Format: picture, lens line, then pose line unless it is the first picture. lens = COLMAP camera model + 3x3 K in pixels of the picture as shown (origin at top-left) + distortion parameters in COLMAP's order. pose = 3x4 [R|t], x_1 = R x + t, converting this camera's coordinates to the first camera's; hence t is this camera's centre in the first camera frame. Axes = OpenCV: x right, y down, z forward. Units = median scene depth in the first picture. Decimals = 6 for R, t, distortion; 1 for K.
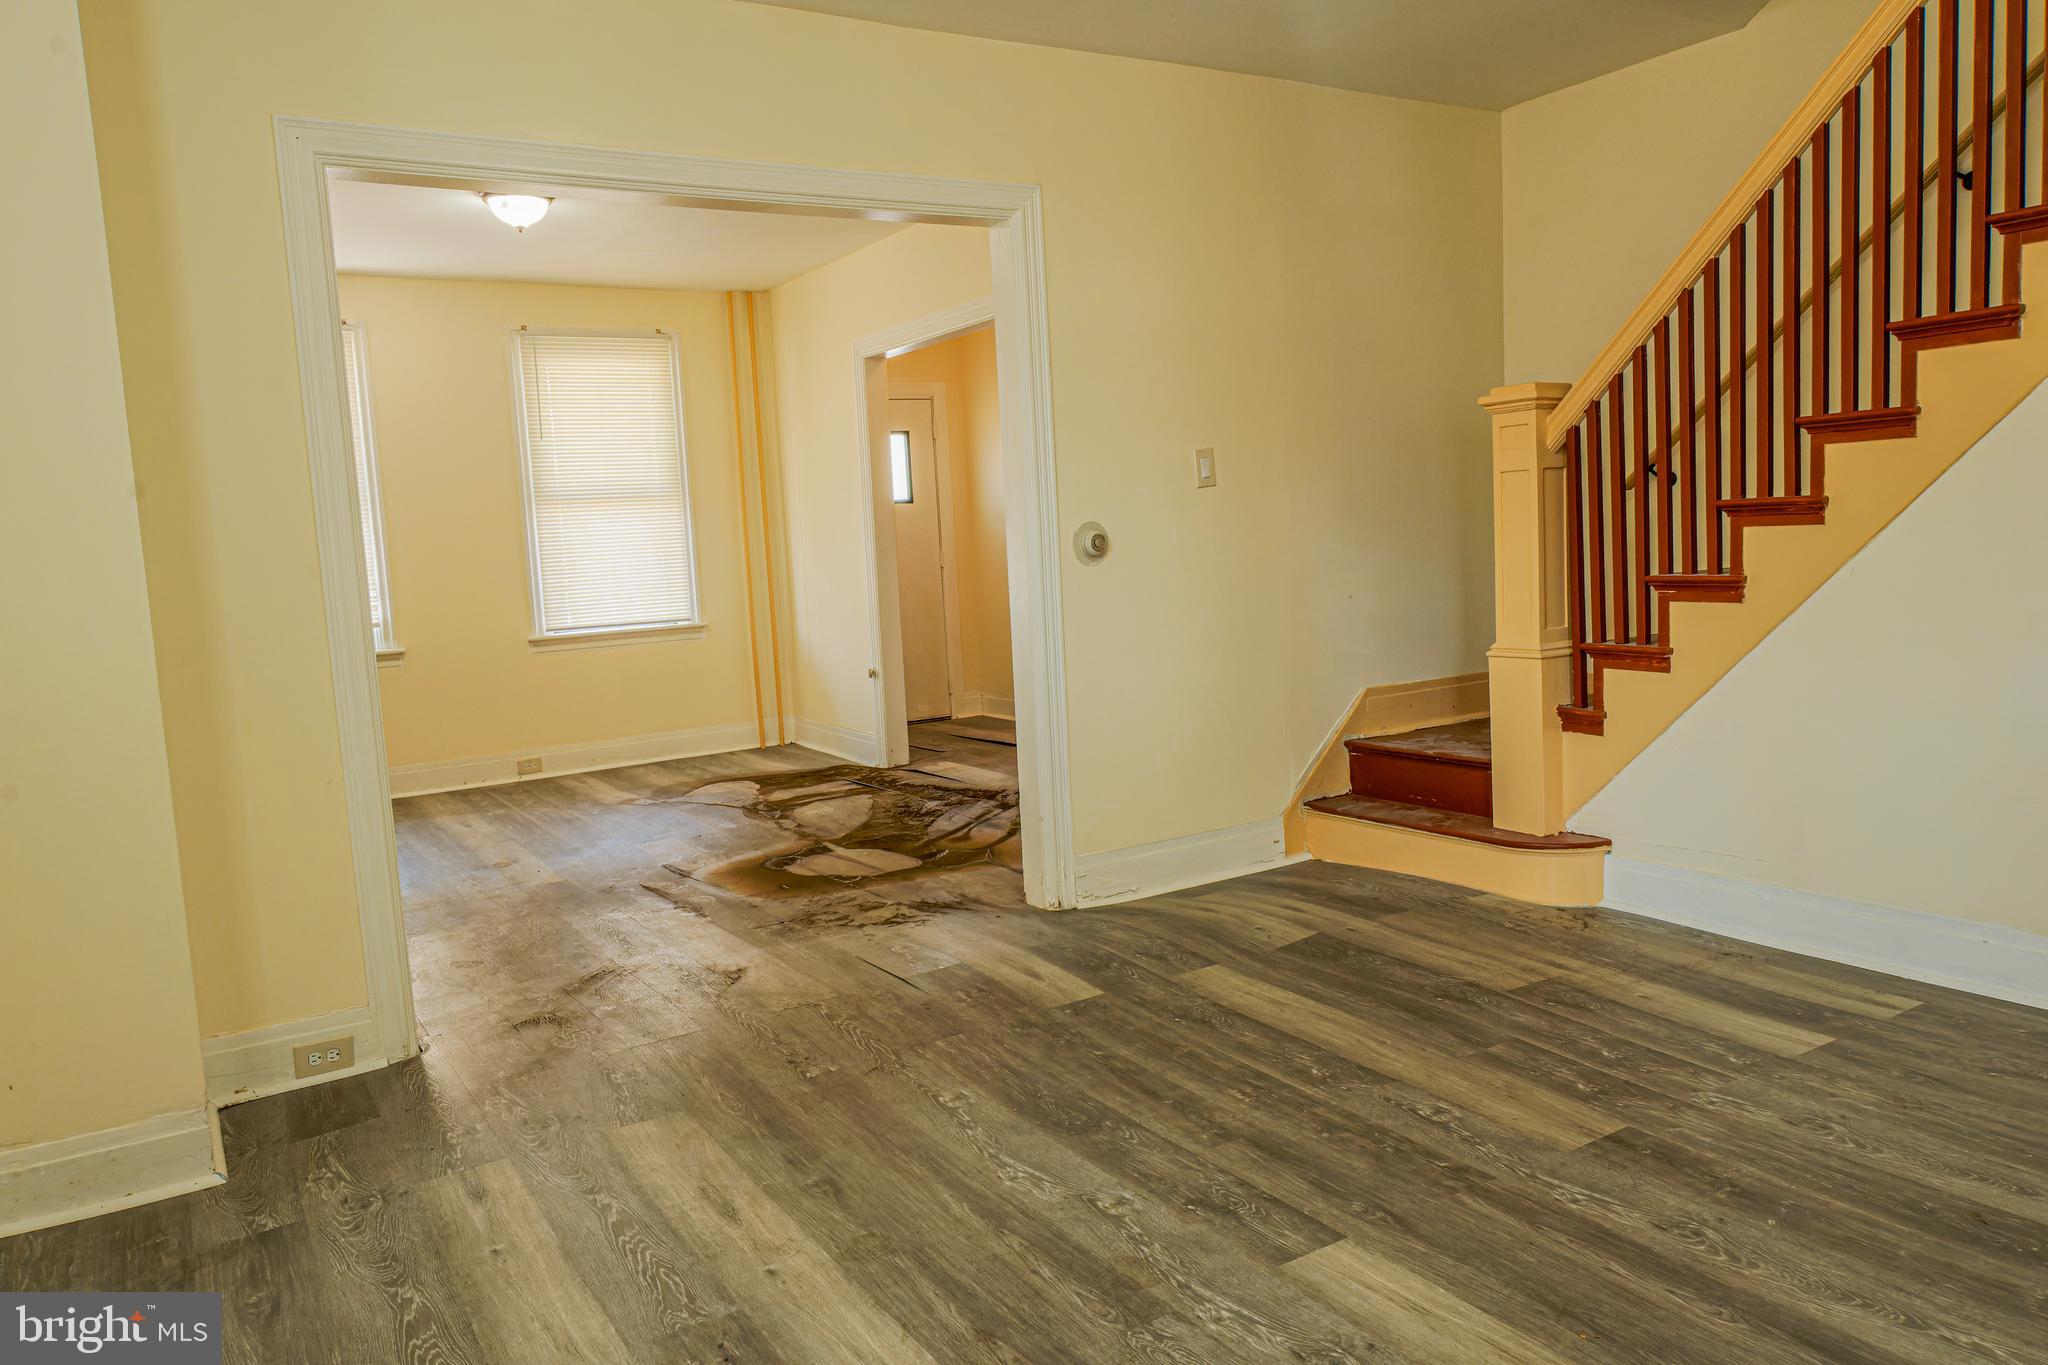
lens RADIAL K [[1416.5, 0, 1024.0], [0, 1416.5, 682.5], [0, 0, 1]] dist [0.002395, 0.003421]
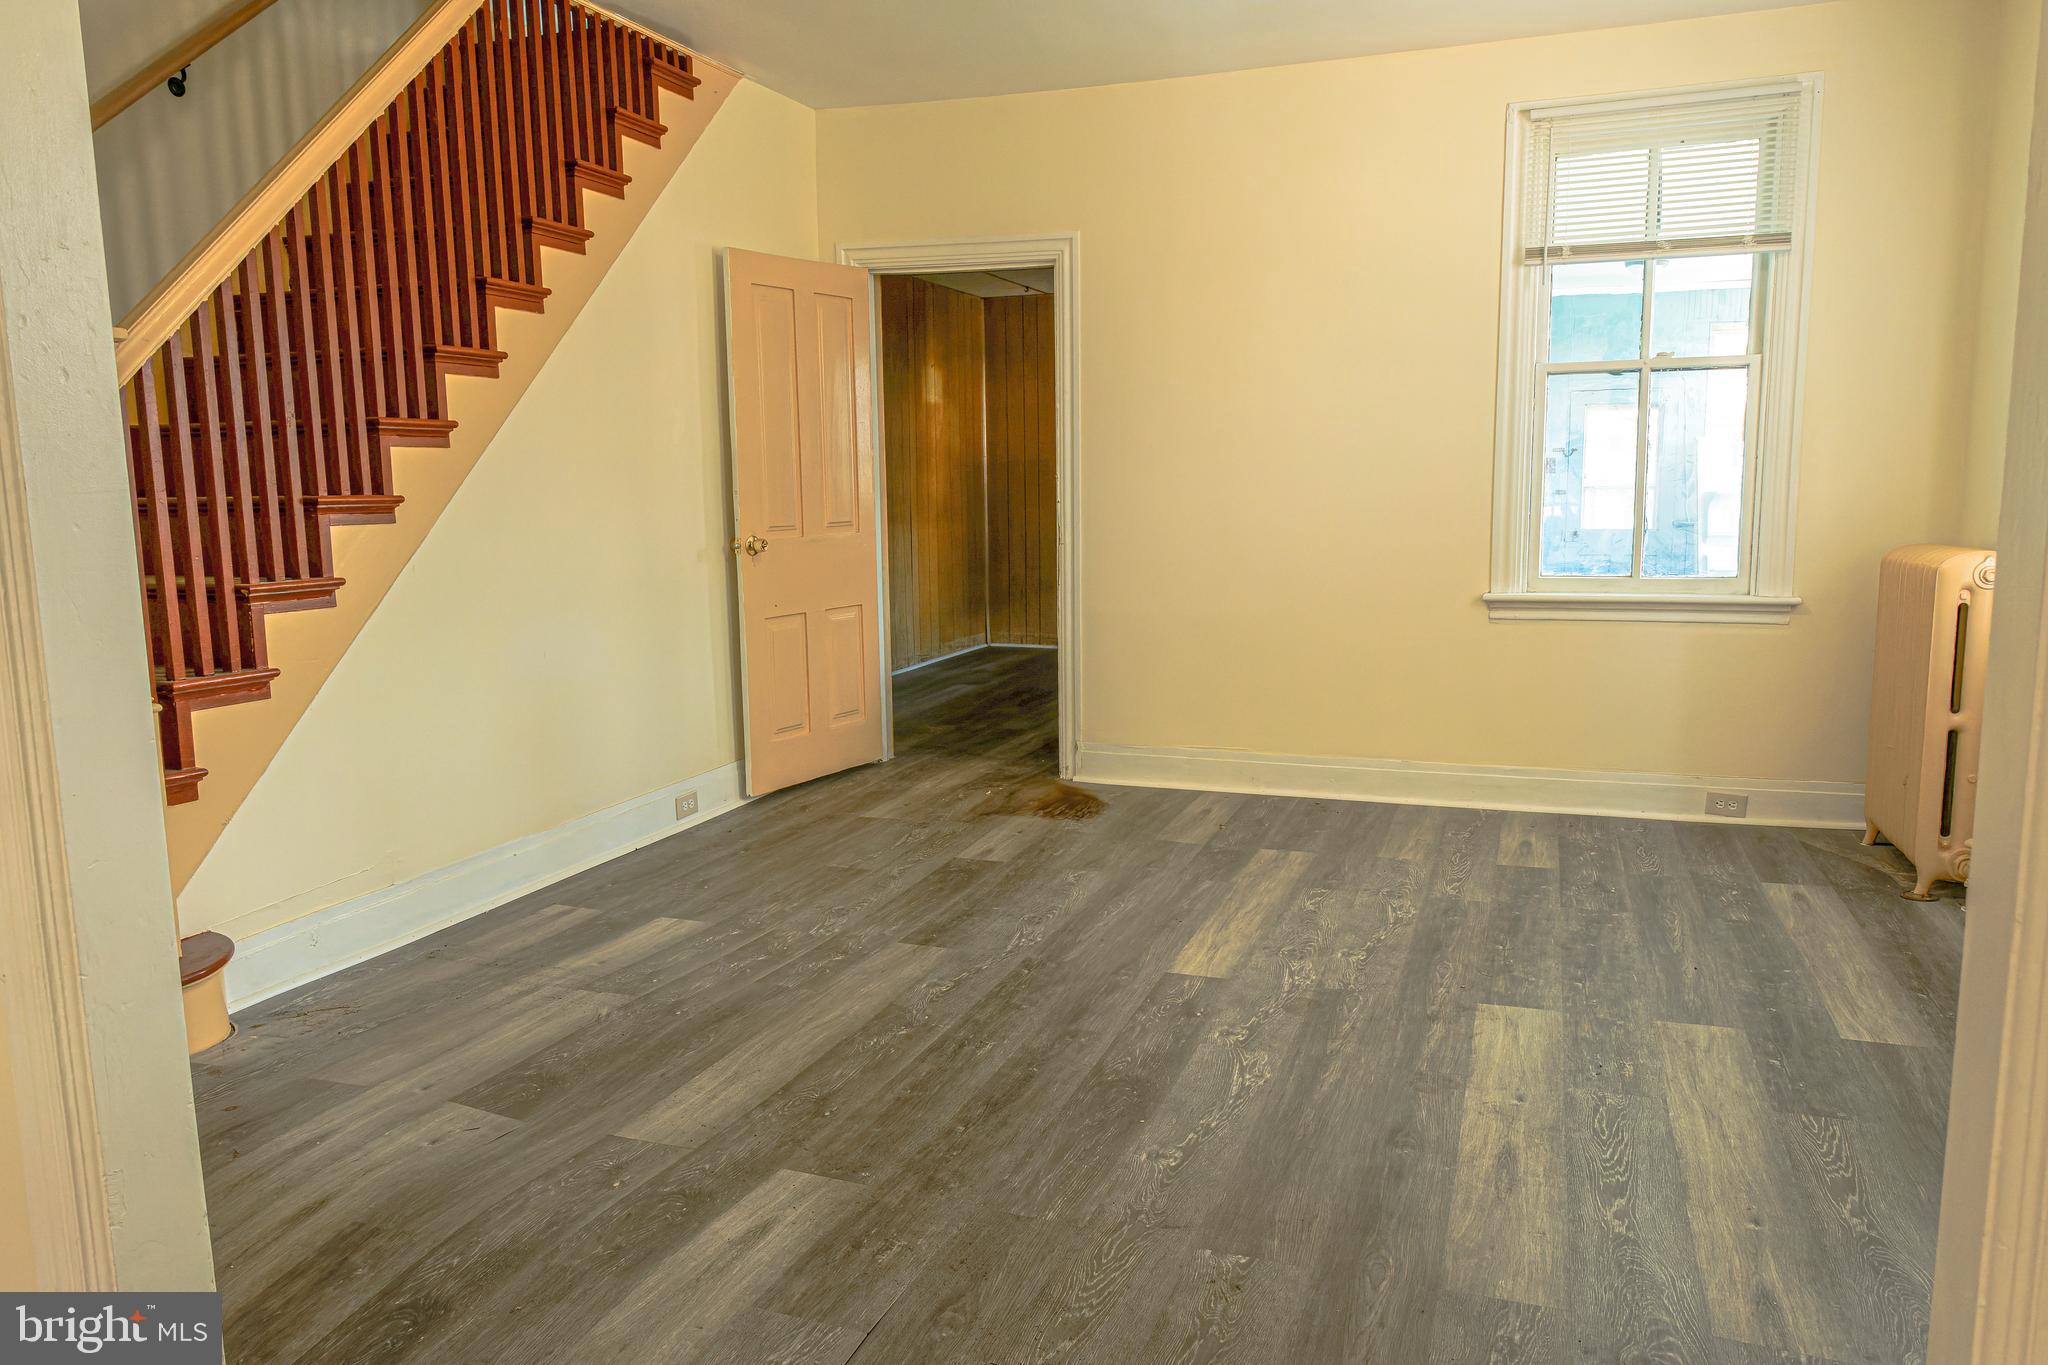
lens RADIAL K [[1416.5, 0, 1024.0], [0, 1416.5, 682.5], [0, 0, 1]] dist [0.002395, 0.003421]
pose [[-0.616345, -0.051355, 0.785800, -0.685834], [0.129109, 0.977778, 0.165169, -0.137172], [-0.776820, 0.203255, -0.596018, 1.613062]]
